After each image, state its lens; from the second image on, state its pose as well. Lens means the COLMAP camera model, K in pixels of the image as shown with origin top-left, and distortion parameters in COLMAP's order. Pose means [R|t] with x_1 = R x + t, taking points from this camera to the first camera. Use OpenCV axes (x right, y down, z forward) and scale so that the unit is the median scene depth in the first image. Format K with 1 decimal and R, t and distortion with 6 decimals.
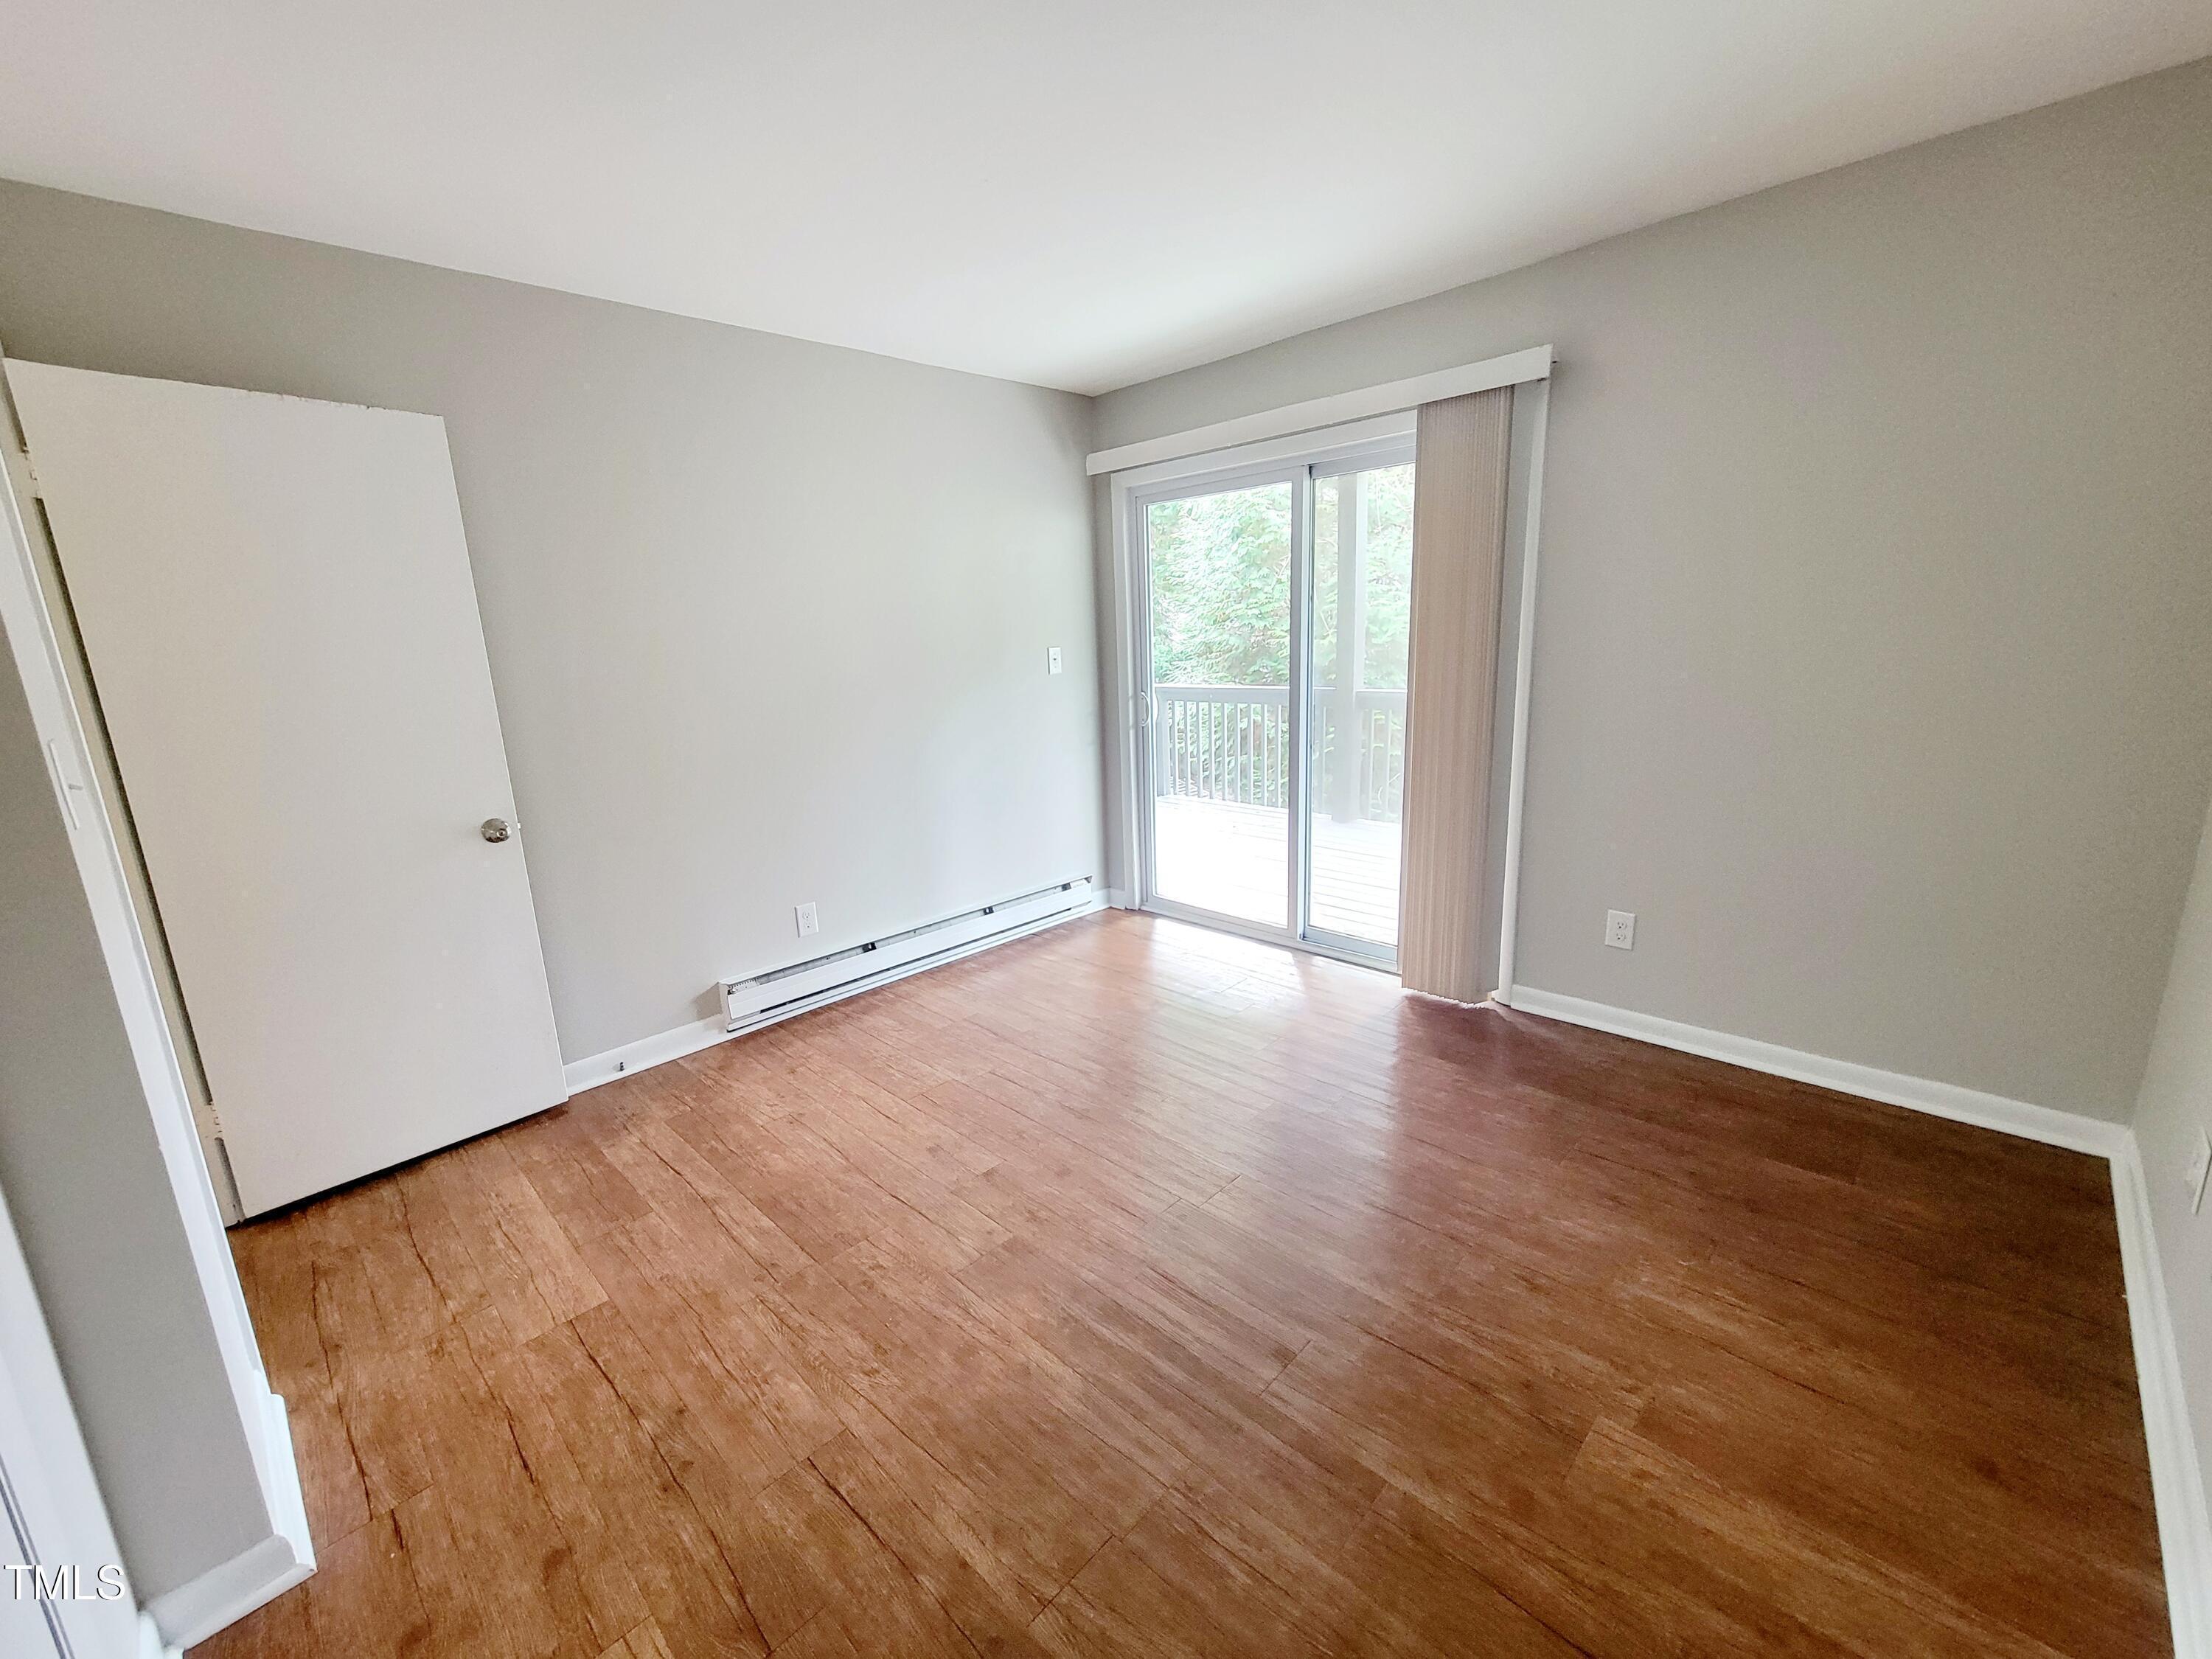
lens RADIAL K [[902.1, 0, 1090.6], [0, 902.1, 832.0], [0, 0, 1]] dist [0.003932, -0.001324]
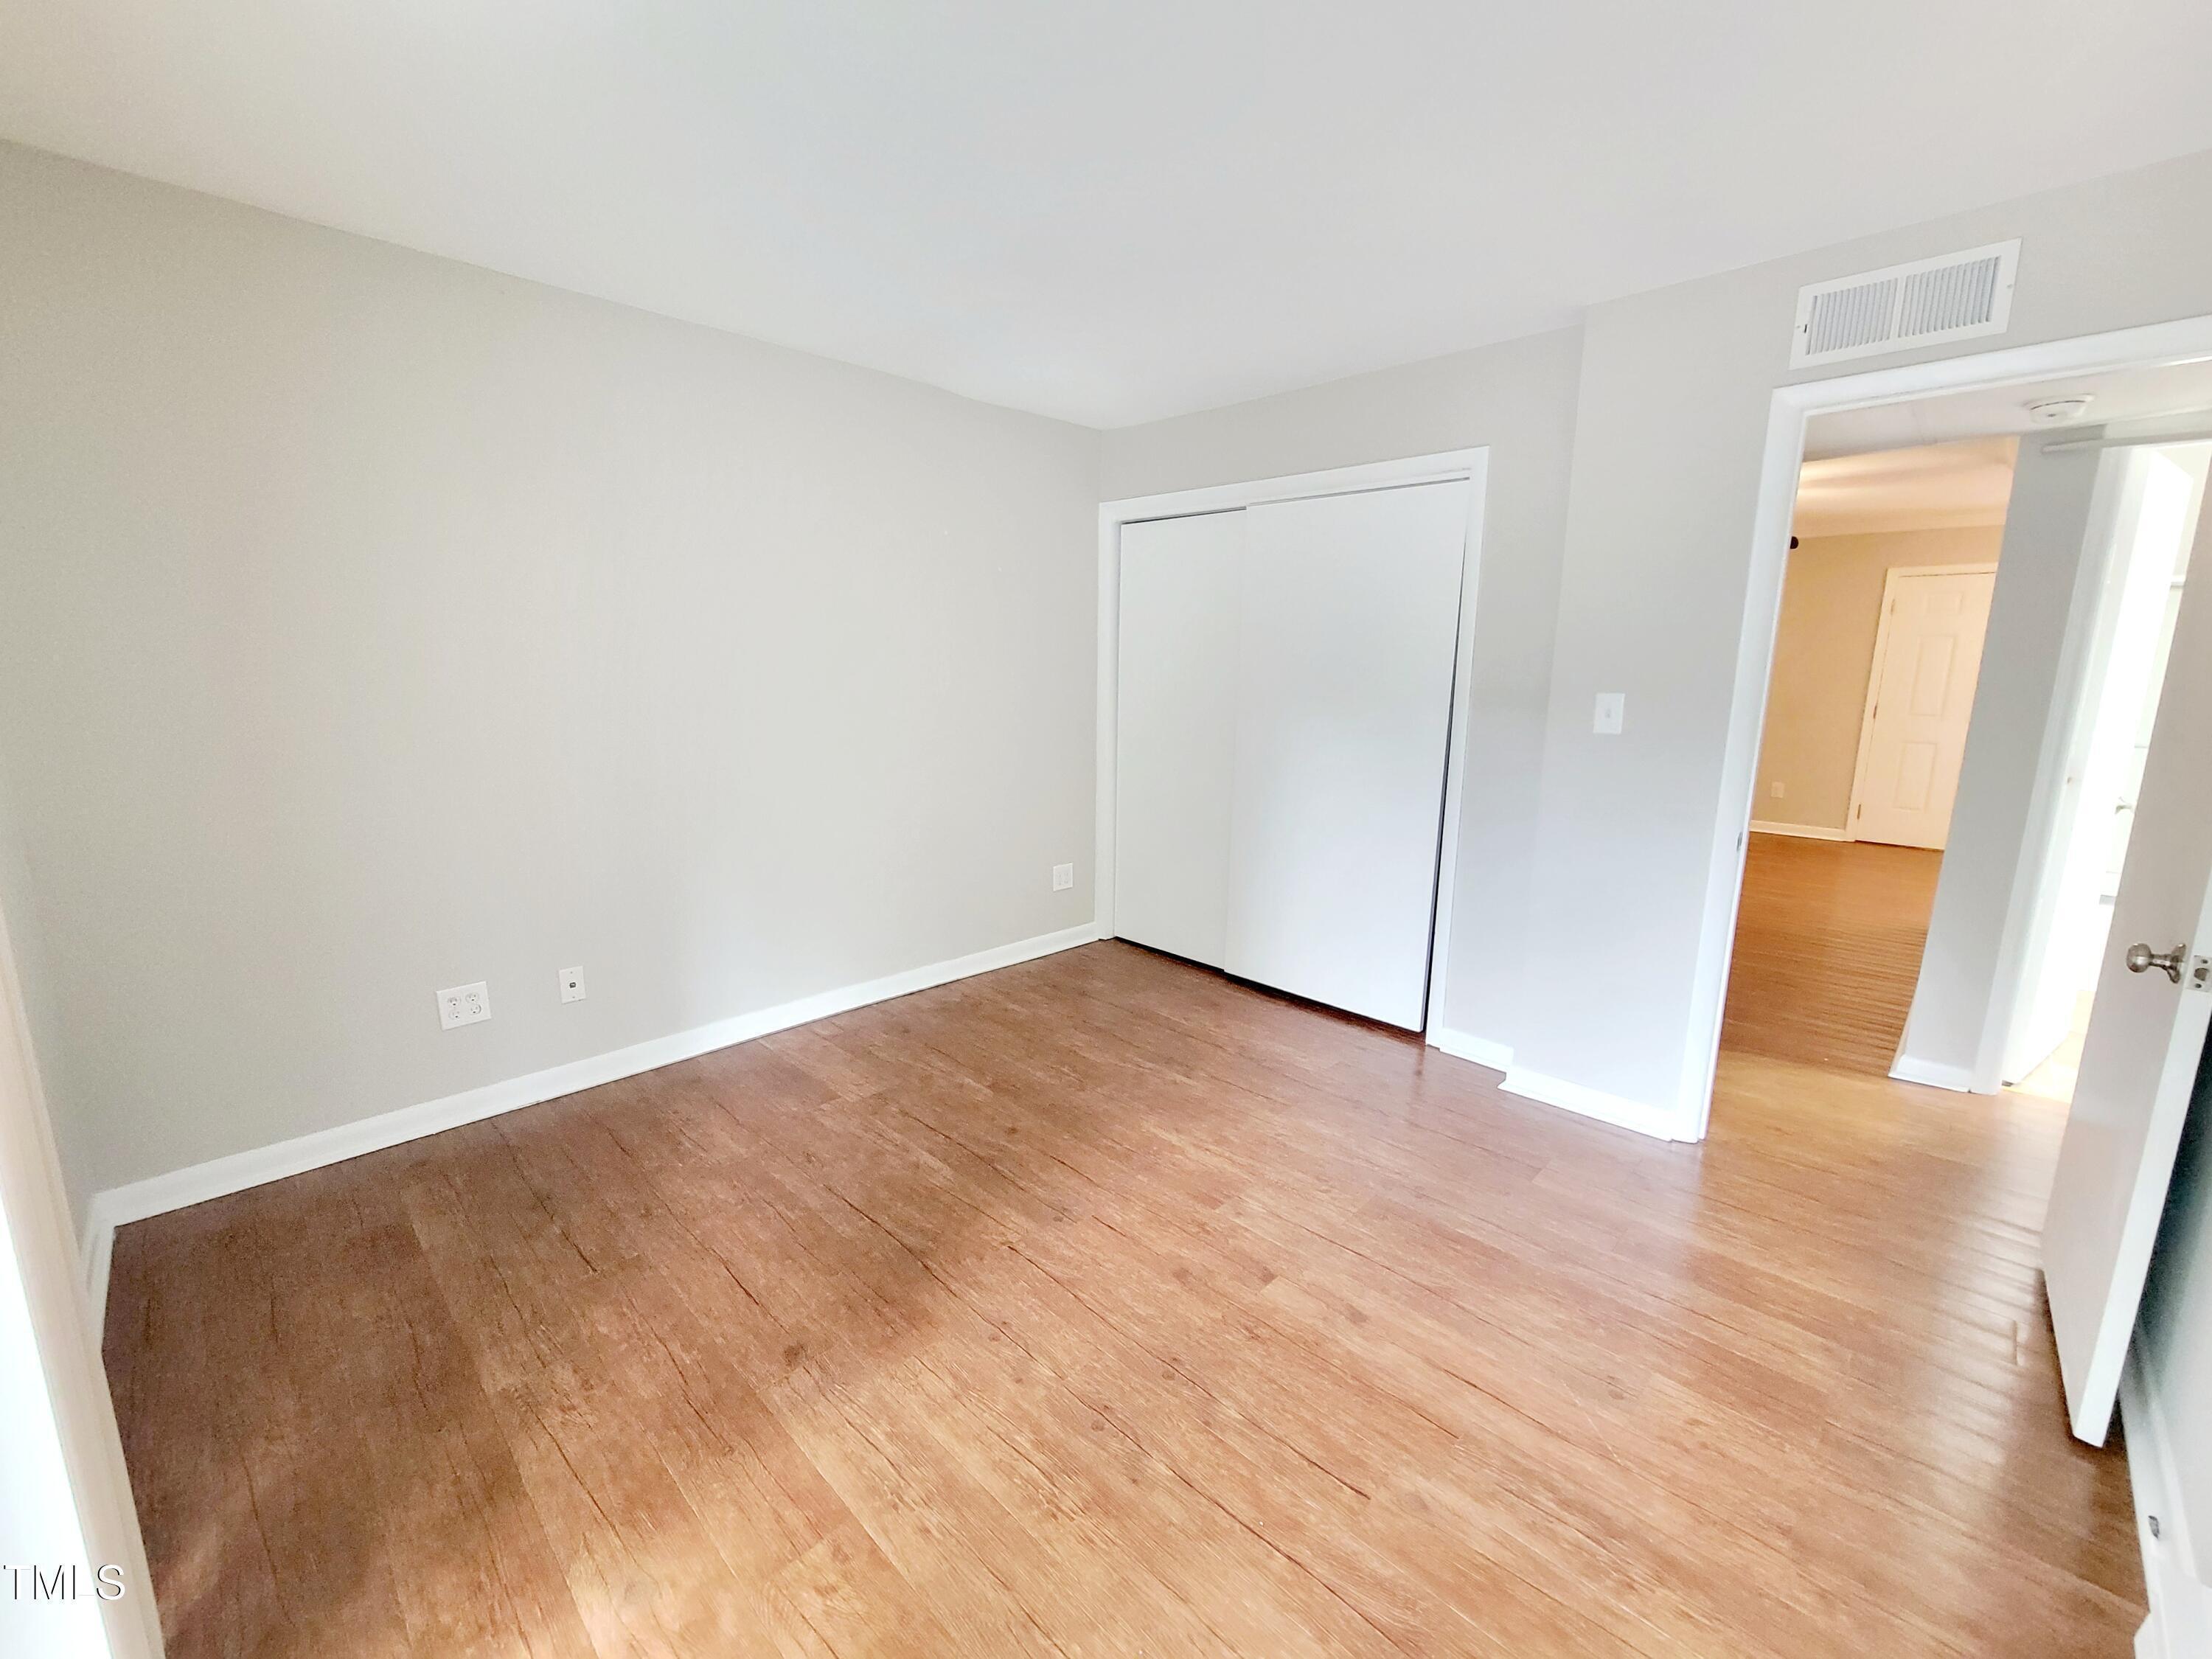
lens RADIAL K [[902.1, 0, 1093.4], [0, 902.1, 827.6], [0, 0, 1]] dist [0.003932, -0.001324]
pose [[-0.999475, 0.032395, 0.000889, 0.053861], [0.030164, 0.919926, 0.390929, -0.481525], [0.011846, 0.390751, -0.920420, 2.153077]]
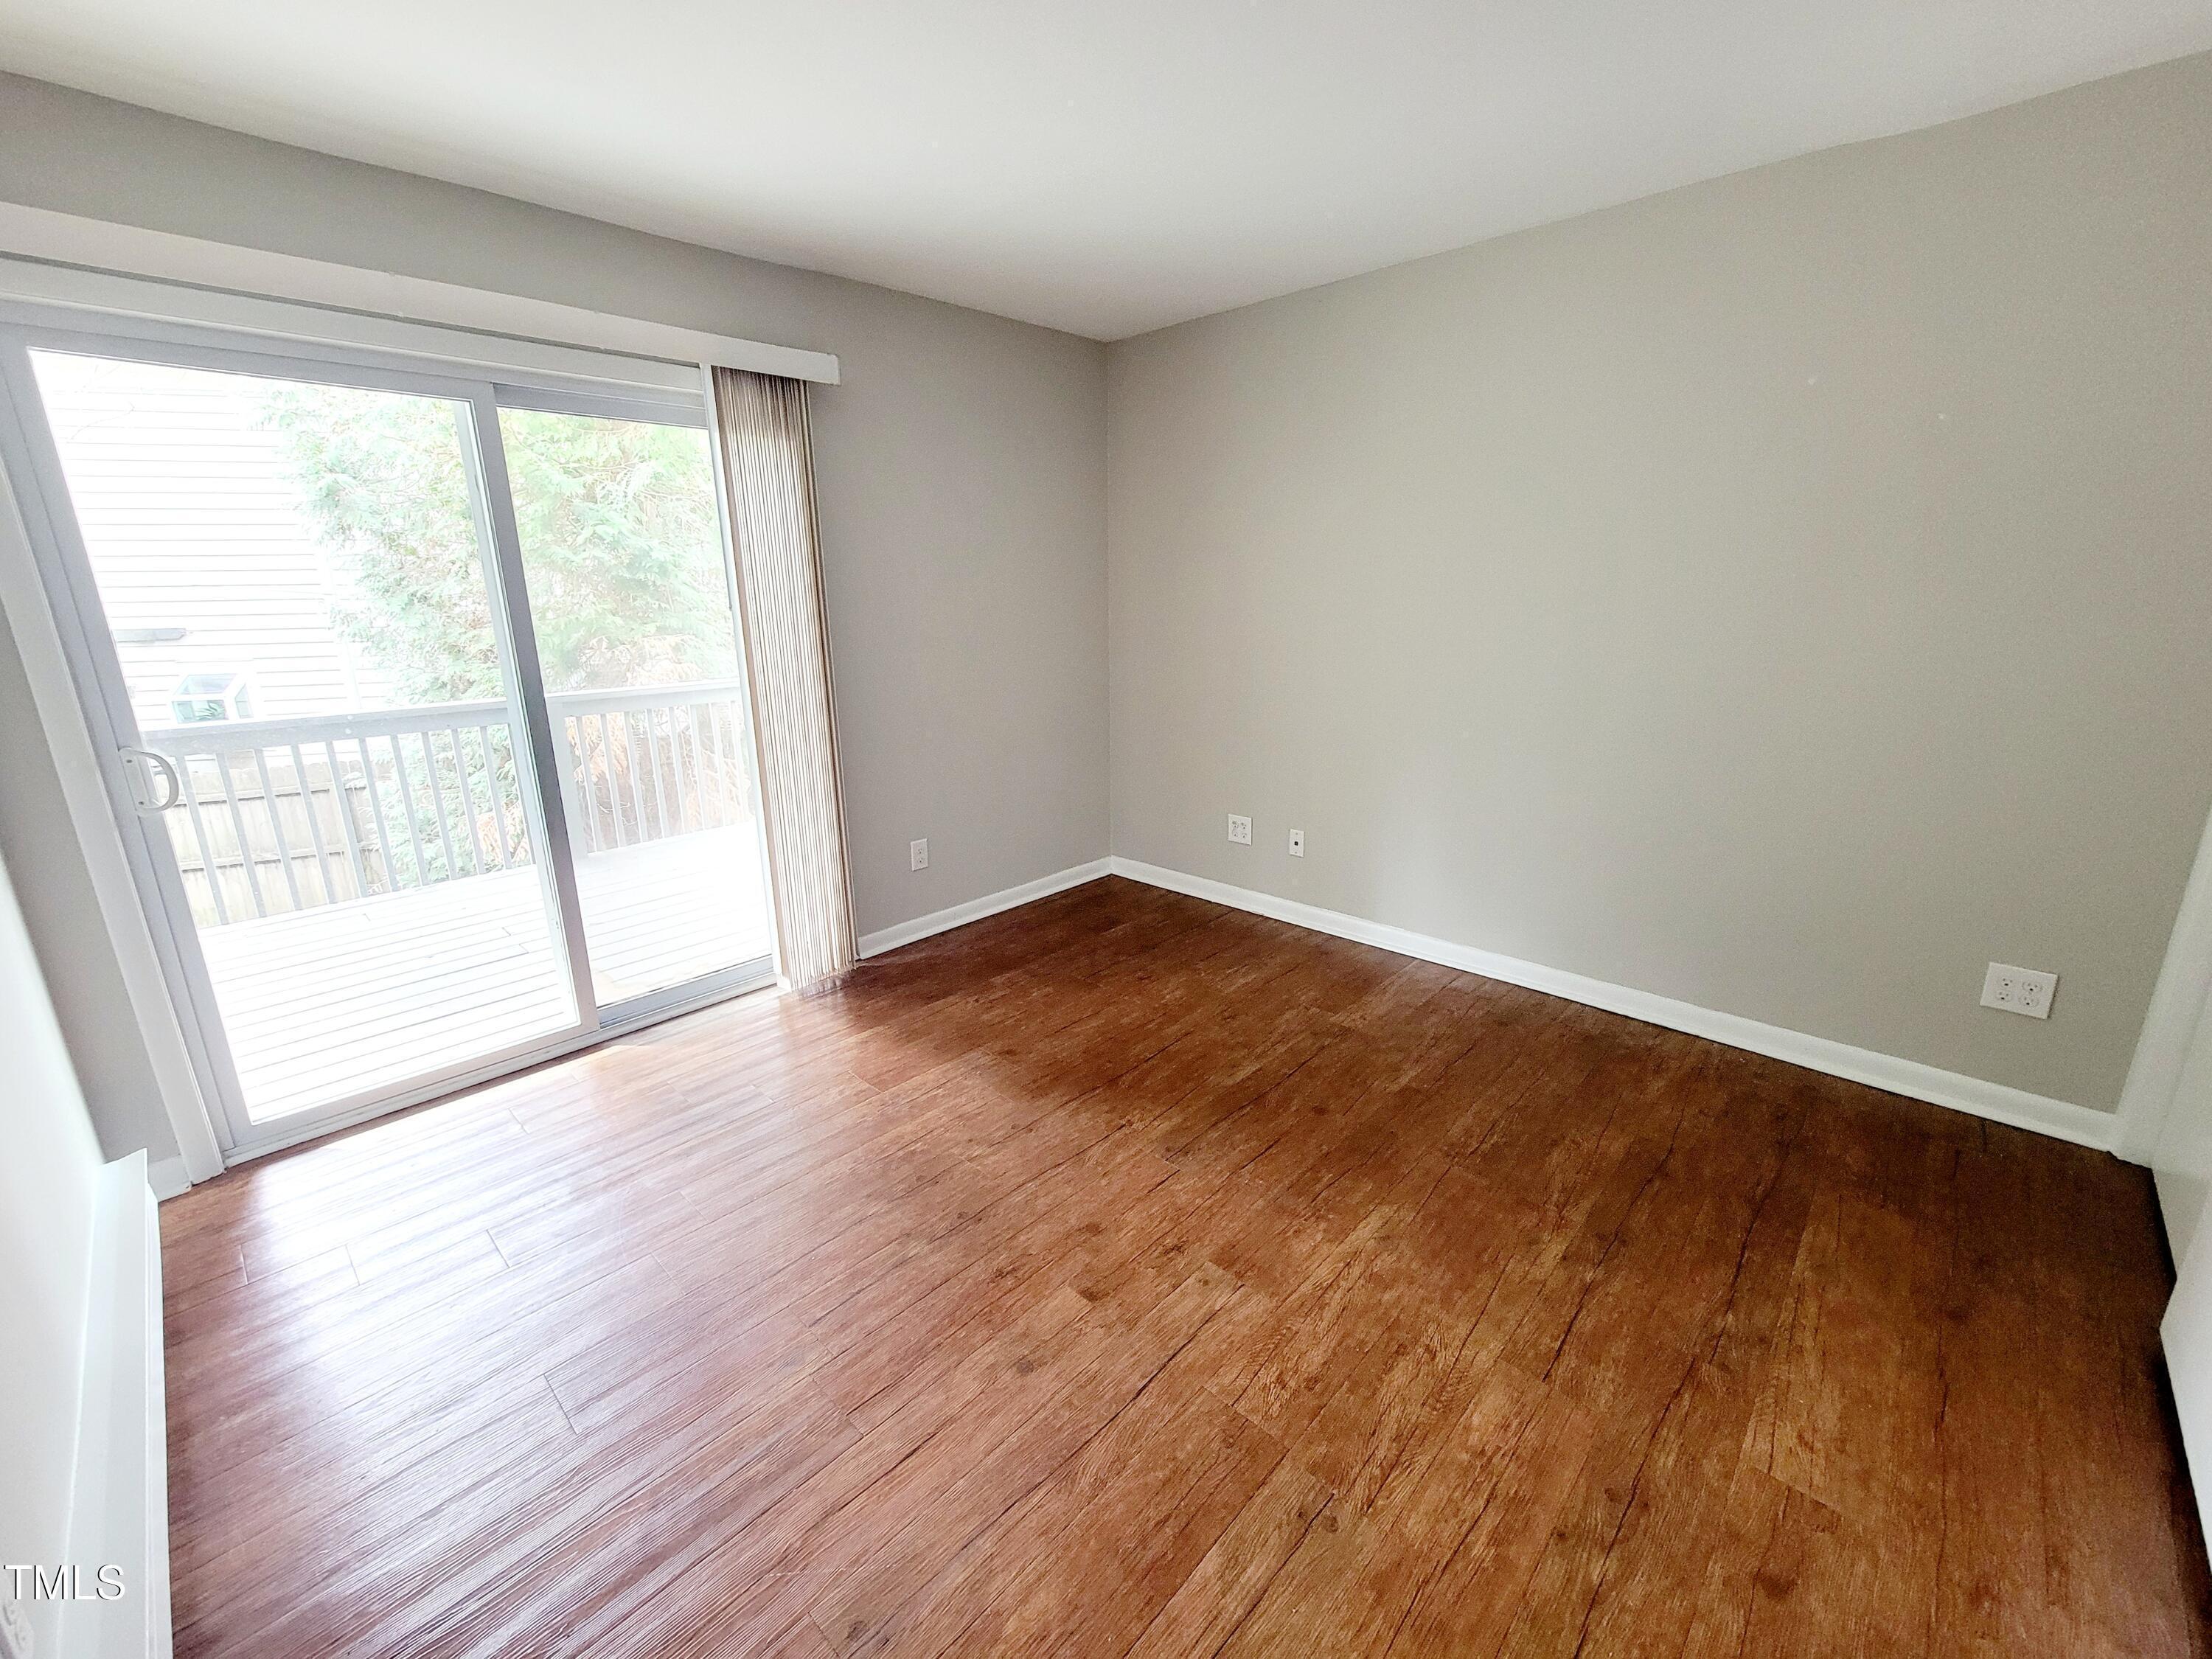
lens RADIAL K [[902.1, 0, 1094.3], [0, 902.1, 830.1], [0, 0, 1]] dist [0.003932, -0.001324]
pose [[-0.018031, -0.220212, 0.975285, -1.036416], [0.238195, 0.946413, 0.218097, -0.226516], [-0.971050, 0.236241, 0.035388, 1.156427]]
